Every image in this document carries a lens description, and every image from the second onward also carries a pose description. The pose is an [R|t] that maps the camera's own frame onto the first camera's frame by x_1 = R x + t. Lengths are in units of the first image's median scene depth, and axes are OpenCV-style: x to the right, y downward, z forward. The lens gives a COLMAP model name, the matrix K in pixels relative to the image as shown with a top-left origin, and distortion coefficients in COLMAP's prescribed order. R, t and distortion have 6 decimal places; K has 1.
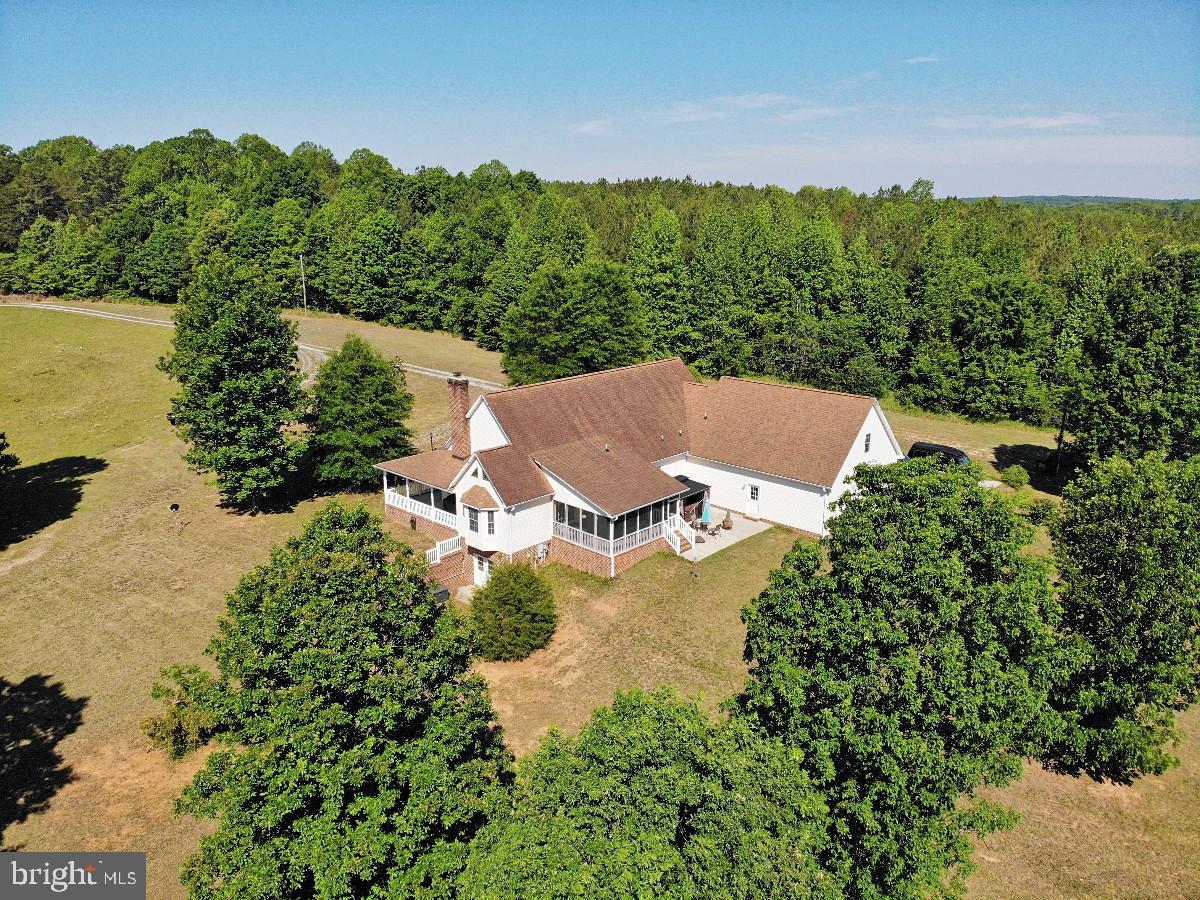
lens RADIAL K [[869.1, 0, 595.9], [0, 869.1, 450.4], [0, 0, 1]] dist [0.028342, -0.064998]
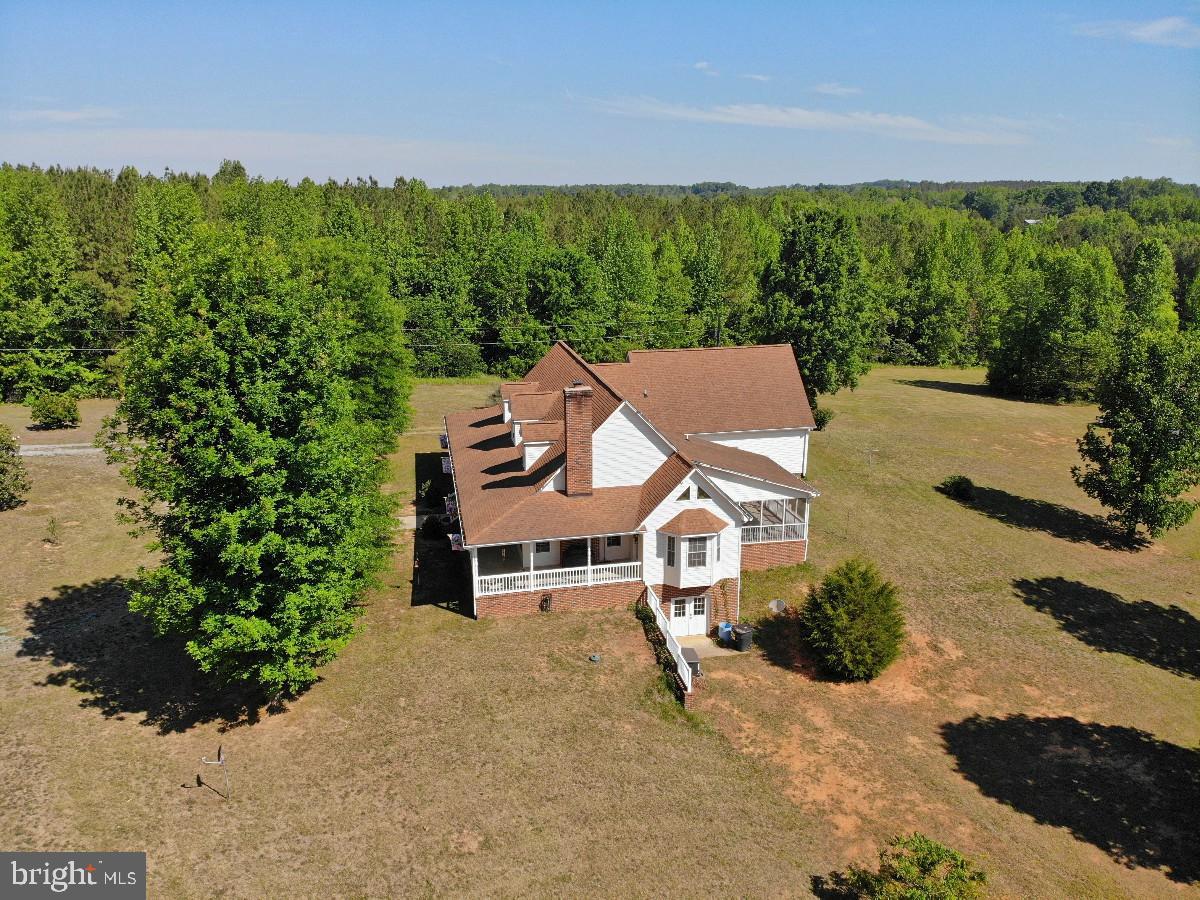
lens RADIAL K [[869.1, 0, 598.1], [0, 869.1, 447.3], [0, 0, 1]] dist [0.028342, -0.064998]
pose [[0.562164, -0.217347, 0.797955, -0.770291], [0.216860, 0.969828, 0.111383, -0.114904], [-0.798088, 0.110429, 0.592336, 0.575396]]
